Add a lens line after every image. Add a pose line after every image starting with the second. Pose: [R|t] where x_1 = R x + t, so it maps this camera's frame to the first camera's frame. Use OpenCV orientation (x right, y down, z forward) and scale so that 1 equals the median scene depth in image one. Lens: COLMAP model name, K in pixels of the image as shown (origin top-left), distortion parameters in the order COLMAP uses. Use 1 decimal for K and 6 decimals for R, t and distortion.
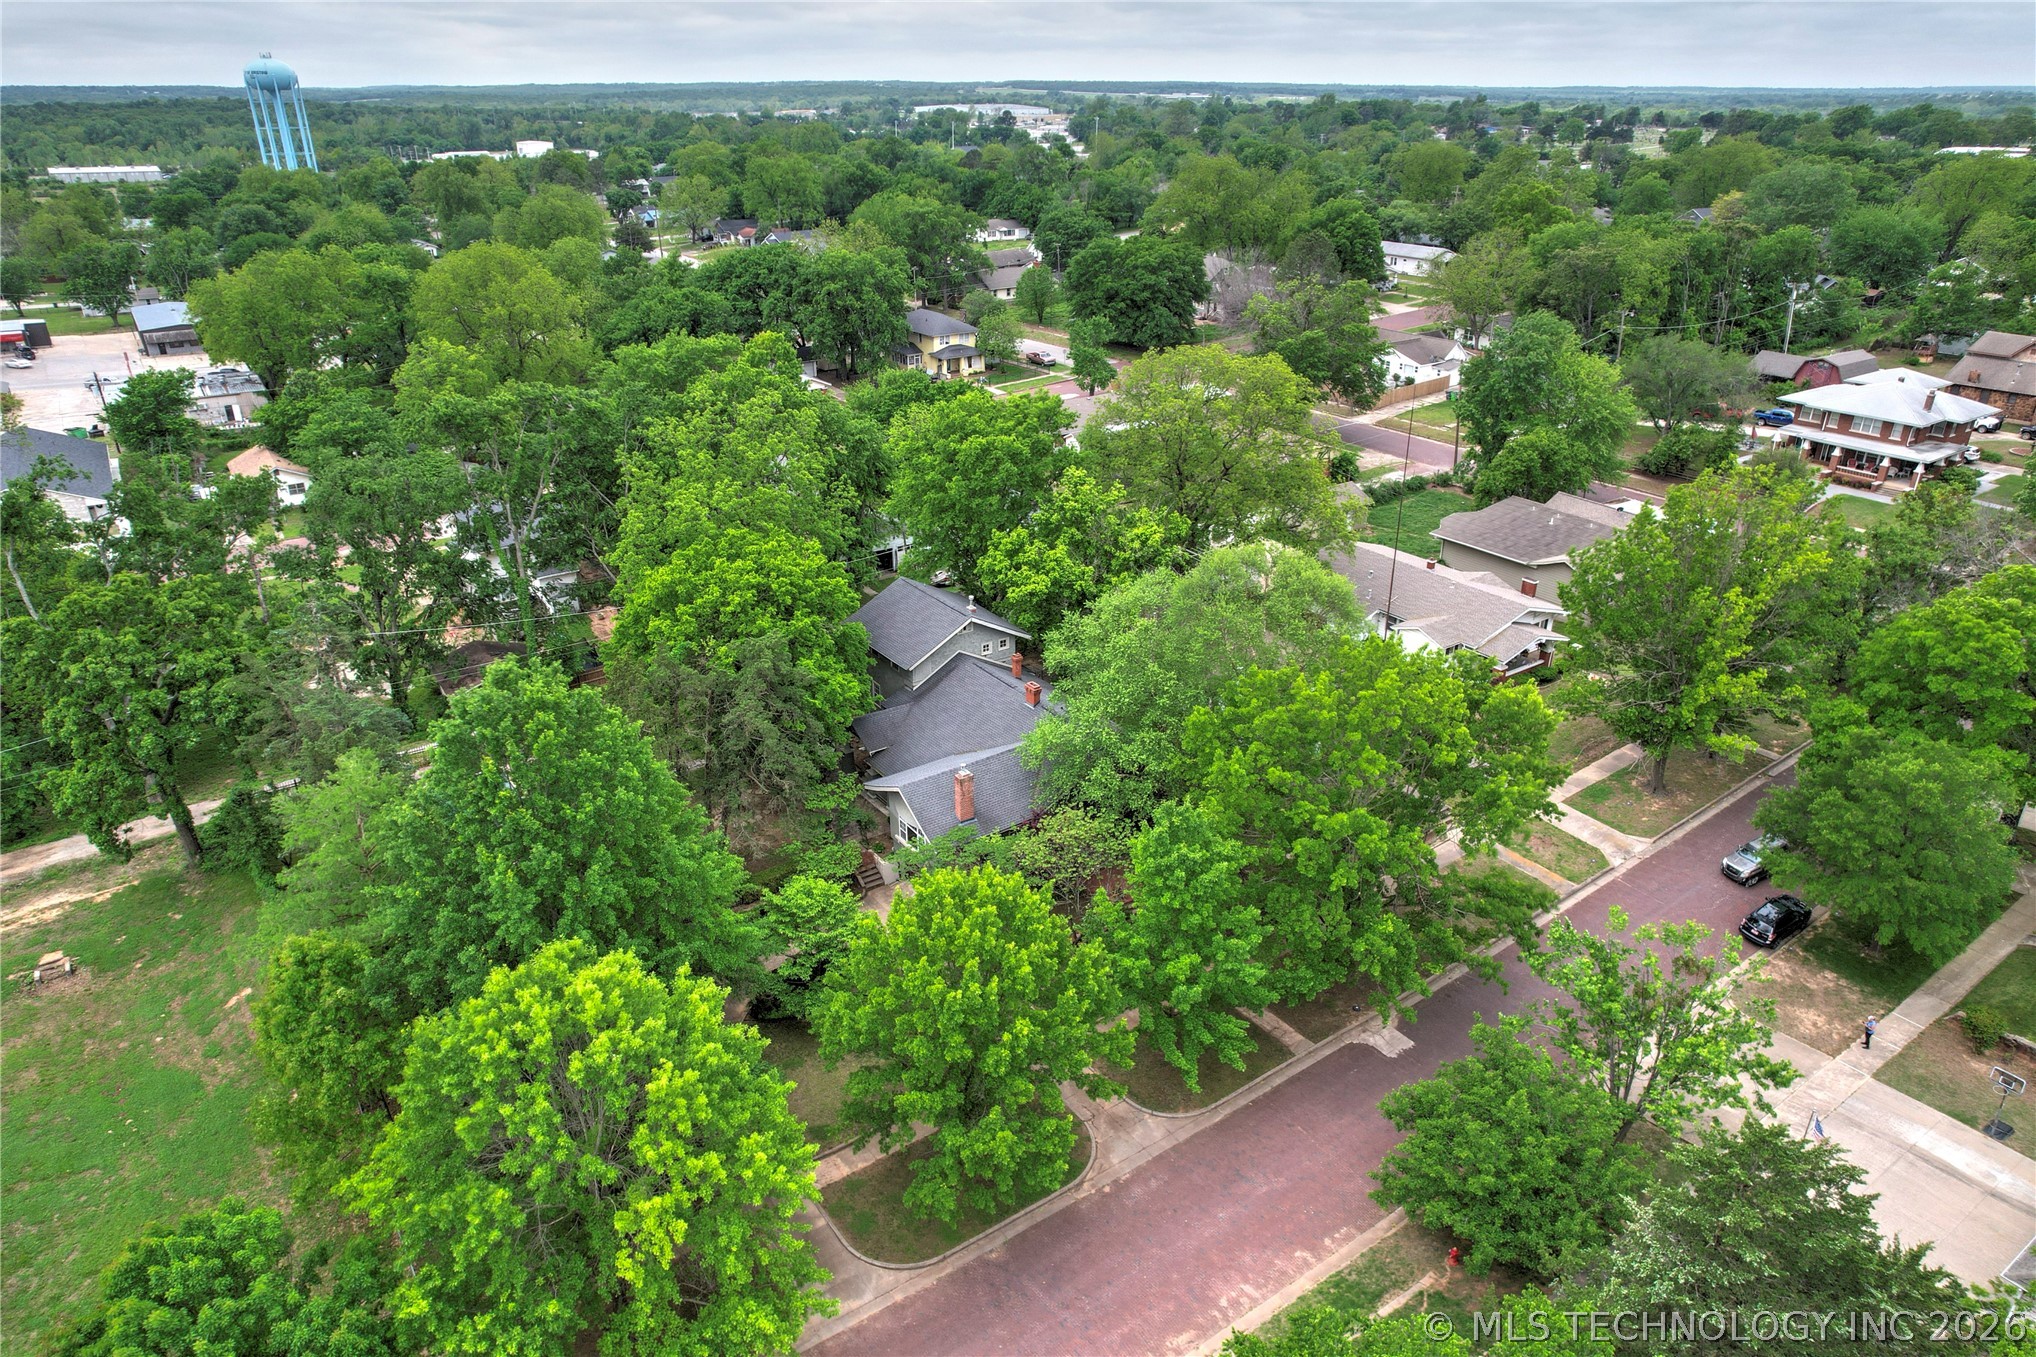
lens RADIAL K [[1282.0, 0, 1020.6], [0, 1282.0, 677.9], [0, 0, 1]] dist [-0.044557, 0.029841]
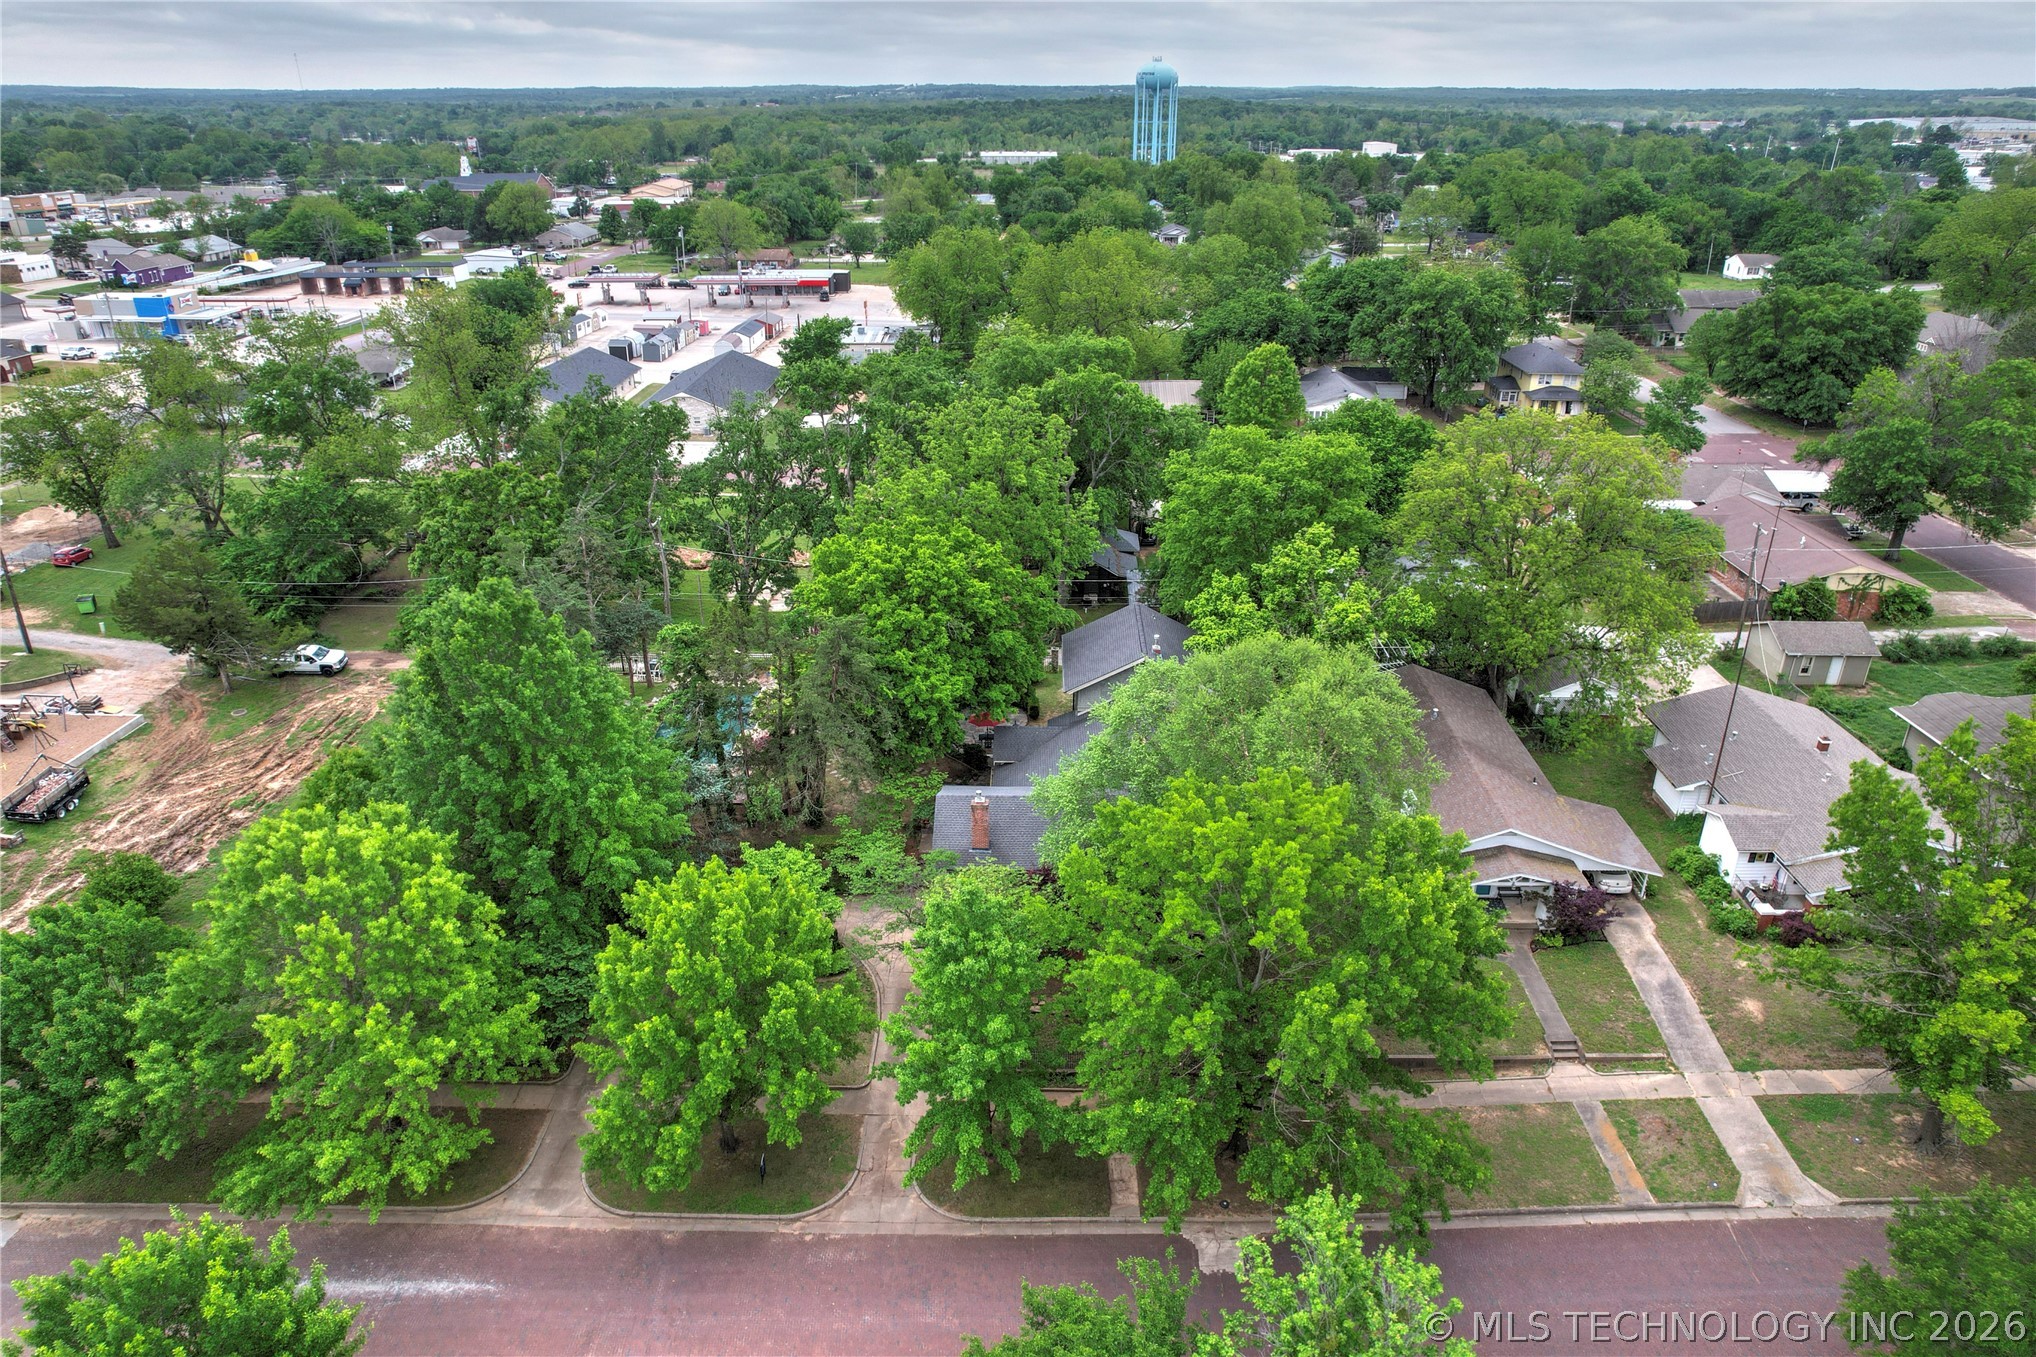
lens RADIAL K [[1282.0, 0, 1015.2], [0, 1282.0, 683.8], [0, 0, 1]] dist [-0.044557, 0.029841]
pose [[0.813173, 0.249000, -0.526069, 0.165889], [-0.248386, 0.965889, 0.073233, -0.031669], [0.526359, 0.071117, 0.847283, 0.065078]]
